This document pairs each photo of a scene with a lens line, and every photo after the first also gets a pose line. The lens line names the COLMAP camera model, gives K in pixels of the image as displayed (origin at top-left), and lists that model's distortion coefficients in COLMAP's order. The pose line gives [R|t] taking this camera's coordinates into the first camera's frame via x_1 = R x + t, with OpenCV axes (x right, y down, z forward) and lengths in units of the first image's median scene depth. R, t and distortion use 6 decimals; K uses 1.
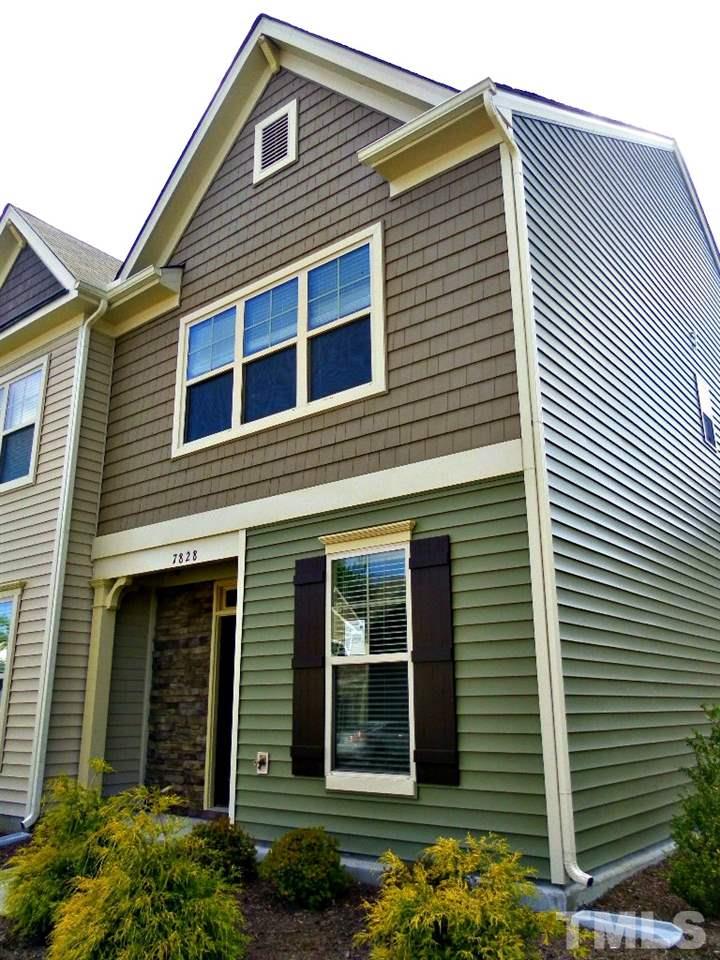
lens RADIAL K [[768.4, 0, 360.0], [0, 768.4, 480.0], [0, 0, 1]] dist [-0.007679, 0.005014]
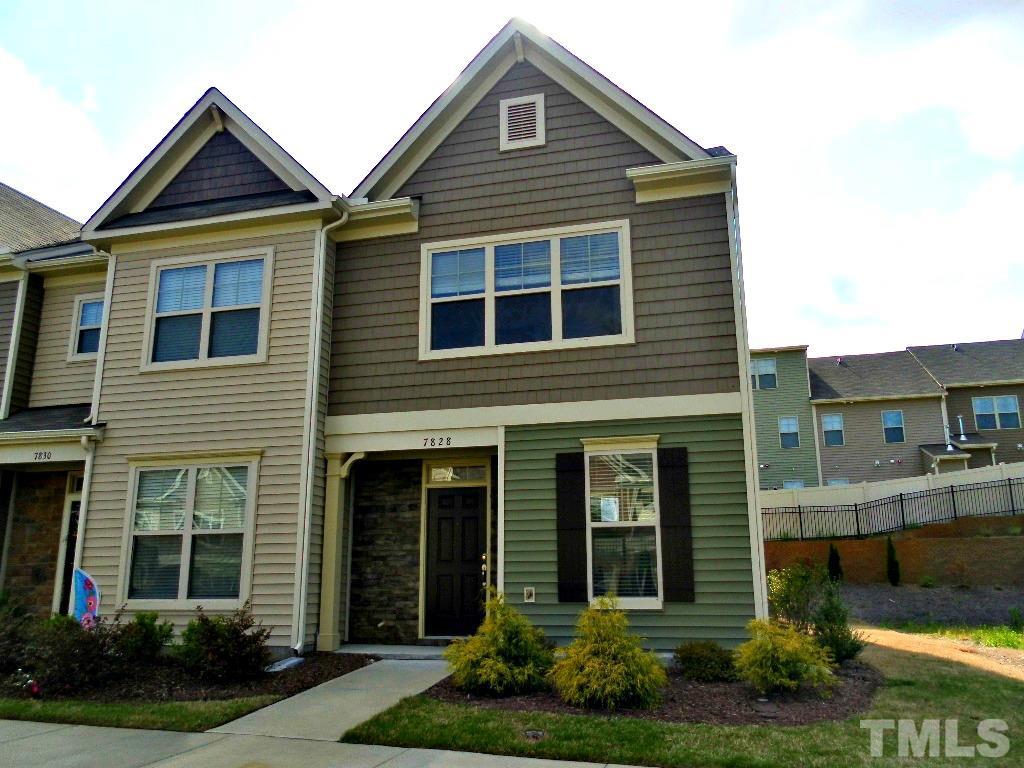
lens RADIAL K [[819.6, 0, 512.0], [0, 819.6, 384.0], [0, 0, 1]] dist [-0.007679, 0.005014]
pose [[0.916779, 0.096034, 0.387678, -0.616326], [-0.114115, 0.993182, 0.023831, -0.039057], [-0.382746, -0.066088, 0.921487, -0.278175]]
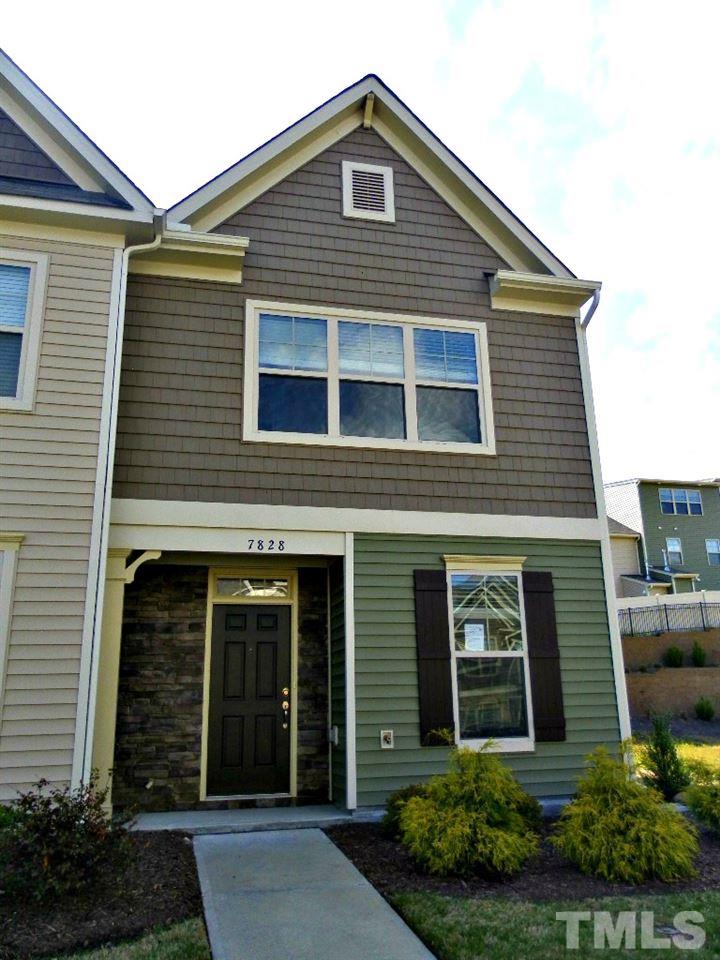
lens RADIAL K [[768.4, 0, 360.0], [0, 768.4, 480.0], [0, 0, 1]] dist [-0.007679, 0.005014]
pose [[0.609100, 0.217906, 0.762570, -0.890472], [-0.207636, 0.971791, -0.111843, 0.099477], [-0.765431, -0.090213, 0.637164, 0.257586]]
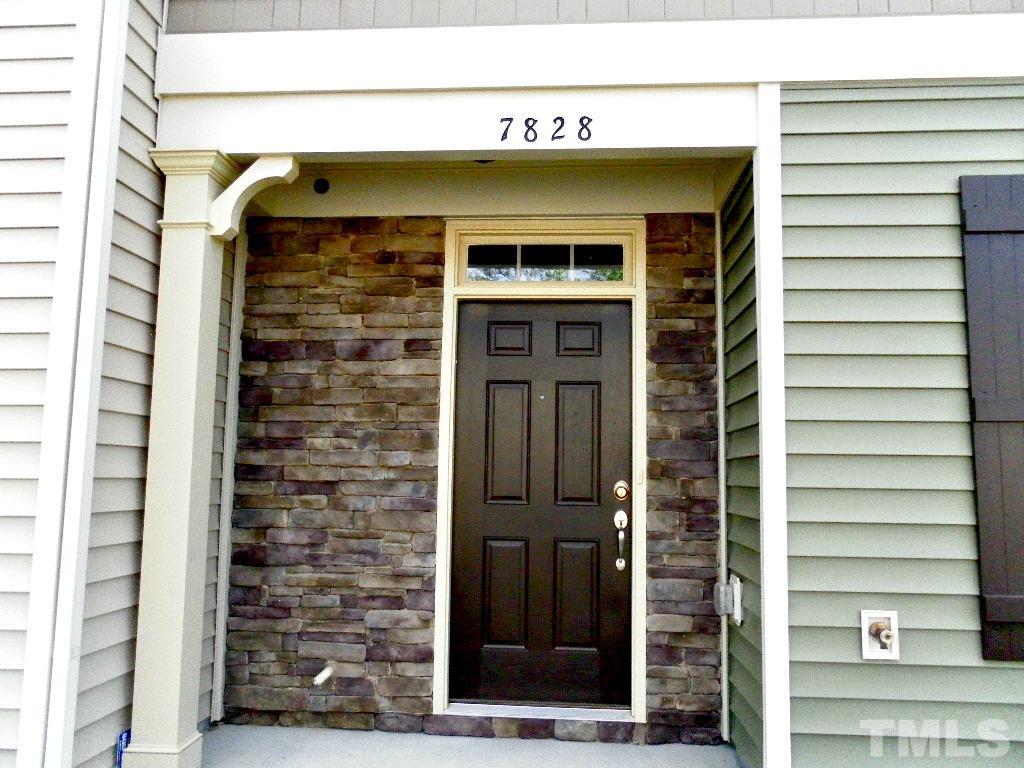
lens RADIAL K [[819.6, 0, 512.0], [0, 819.6, 384.0], [0, 0, 1]] dist [-0.007679, 0.005014]
pose [[0.824349, 0.080118, 0.560384, -0.441073], [-0.177924, 0.976436, 0.122133, 0.170153], [-0.537393, -0.200386, 0.819179, 0.607794]]
